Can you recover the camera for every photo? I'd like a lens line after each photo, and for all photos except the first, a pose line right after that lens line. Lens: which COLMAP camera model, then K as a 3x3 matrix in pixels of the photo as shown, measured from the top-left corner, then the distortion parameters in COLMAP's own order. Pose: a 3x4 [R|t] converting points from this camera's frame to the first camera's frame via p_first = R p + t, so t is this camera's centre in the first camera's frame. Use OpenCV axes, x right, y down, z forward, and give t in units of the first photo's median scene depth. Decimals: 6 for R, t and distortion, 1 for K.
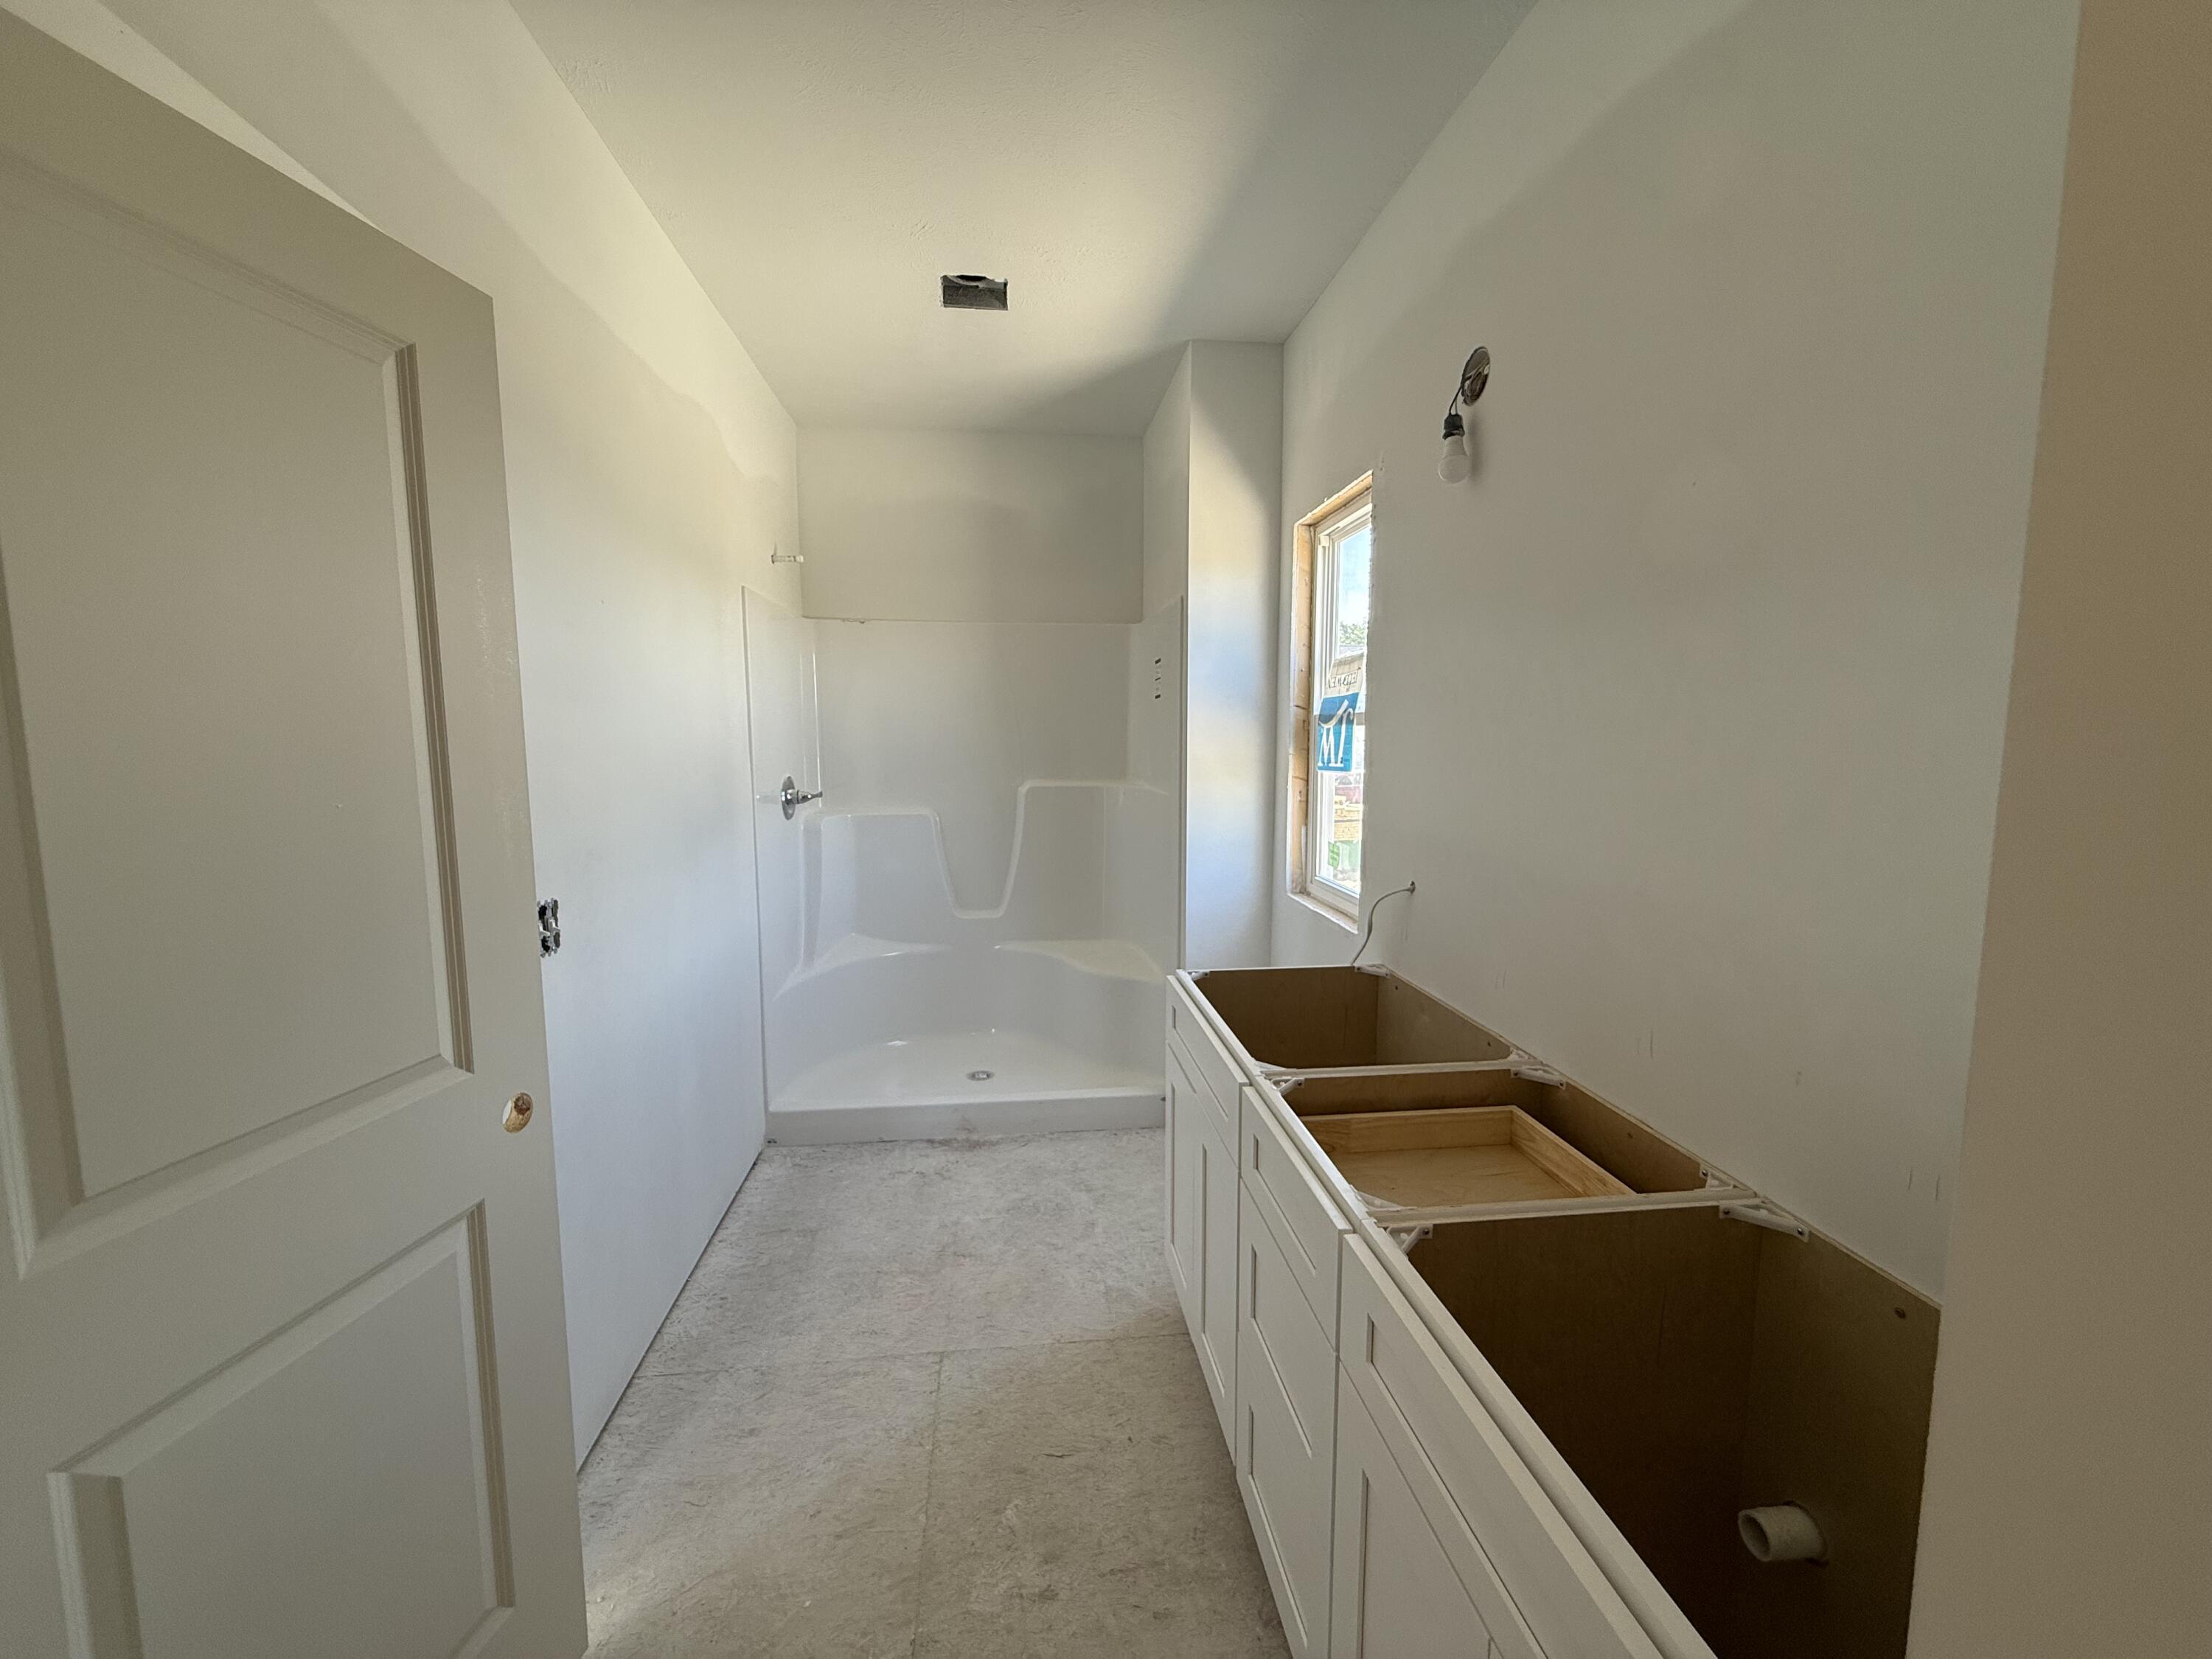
lens RADIAL K [[882.8, 0, 1091.5], [0, 882.8, 828.2], [0, 0, 1]] dist [-0.003414, 0.000239]
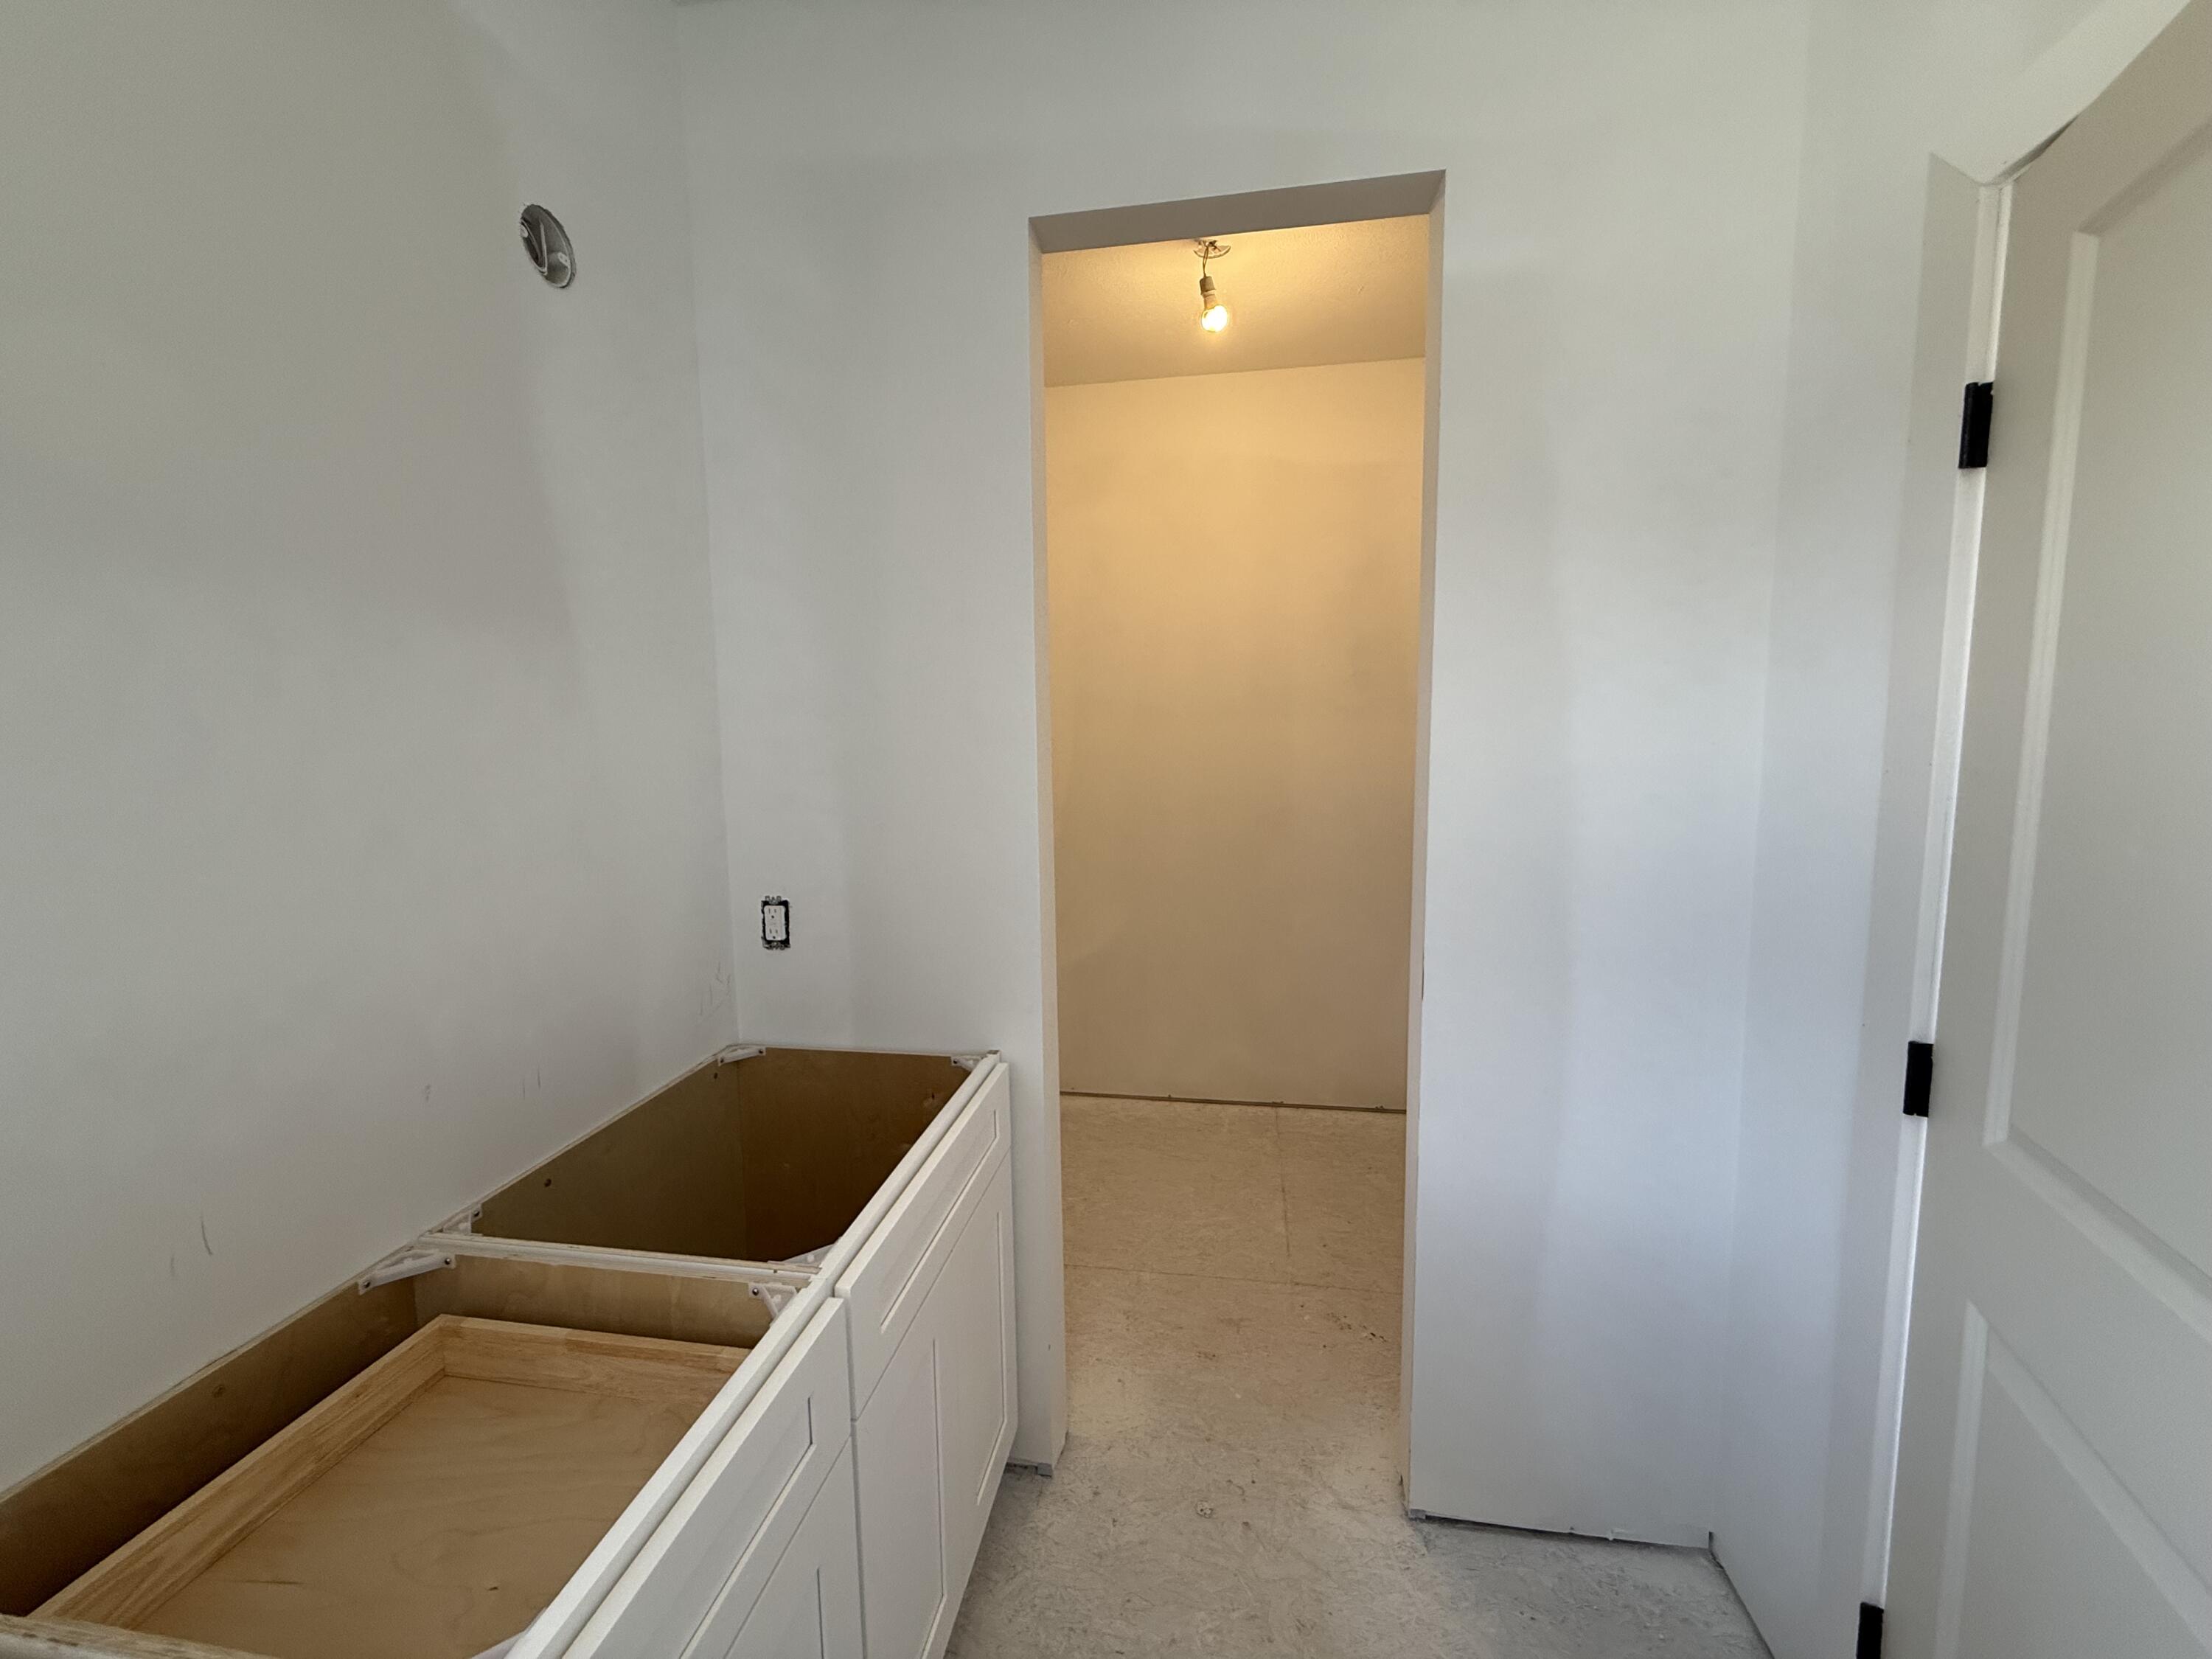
lens RADIAL K [[882.8, 0, 1095.7], [0, 882.8, 830.5], [0, 0, 1]] dist [-0.003414, 0.000239]
pose [[-0.968792, -0.010180, 0.247668, -0.089305], [0.041823, 0.978119, 0.203801, -0.088263], [-0.244323, 0.207799, -0.947167, 0.823192]]
